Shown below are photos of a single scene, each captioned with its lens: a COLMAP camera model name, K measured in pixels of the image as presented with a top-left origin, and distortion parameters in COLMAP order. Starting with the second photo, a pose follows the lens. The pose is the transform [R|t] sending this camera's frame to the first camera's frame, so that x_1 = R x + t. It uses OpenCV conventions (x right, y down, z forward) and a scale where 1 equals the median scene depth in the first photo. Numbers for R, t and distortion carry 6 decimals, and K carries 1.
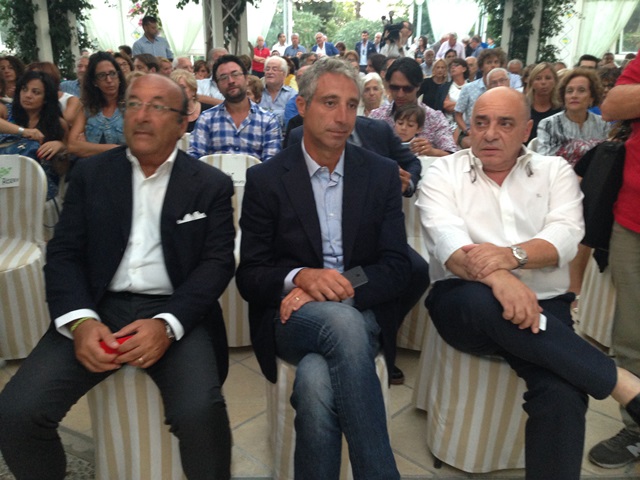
lens RADIAL K [[602.1, 0, 320.0], [0, 602.1, 240.0], [0, 0, 1]] dist [0.028918, -0.013179]
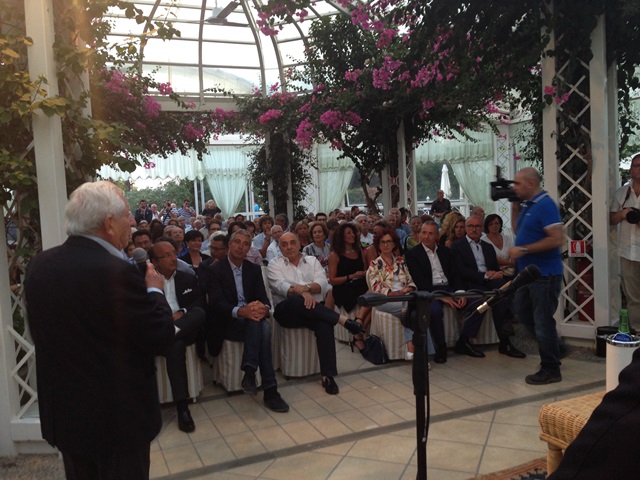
lens RADIAL K [[603.0, 0, 326.3], [0, 603.0, 232.9], [0, 0, 1]] dist [0.090351, -0.003536]
pose [[0.922664, -0.081495, 0.376894, -0.127388], [0.176738, 0.958077, -0.225505, 0.087868], [-0.342715, 0.274677, 0.898387, -0.337571]]
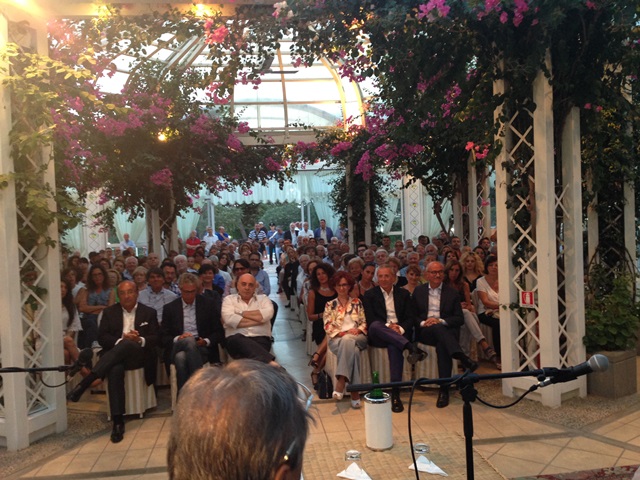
lens RADIAL K [[602.1, 0, 320.0], [0, 602.1, 240.0], [0, 0, 1]] dist [0.028918, -0.013179]
pose [[0.993473, -0.058199, 0.098105, 0.083336], [0.082888, 0.959185, -0.270360, 0.097432], [-0.078367, 0.276727, 0.957748, -0.442704]]
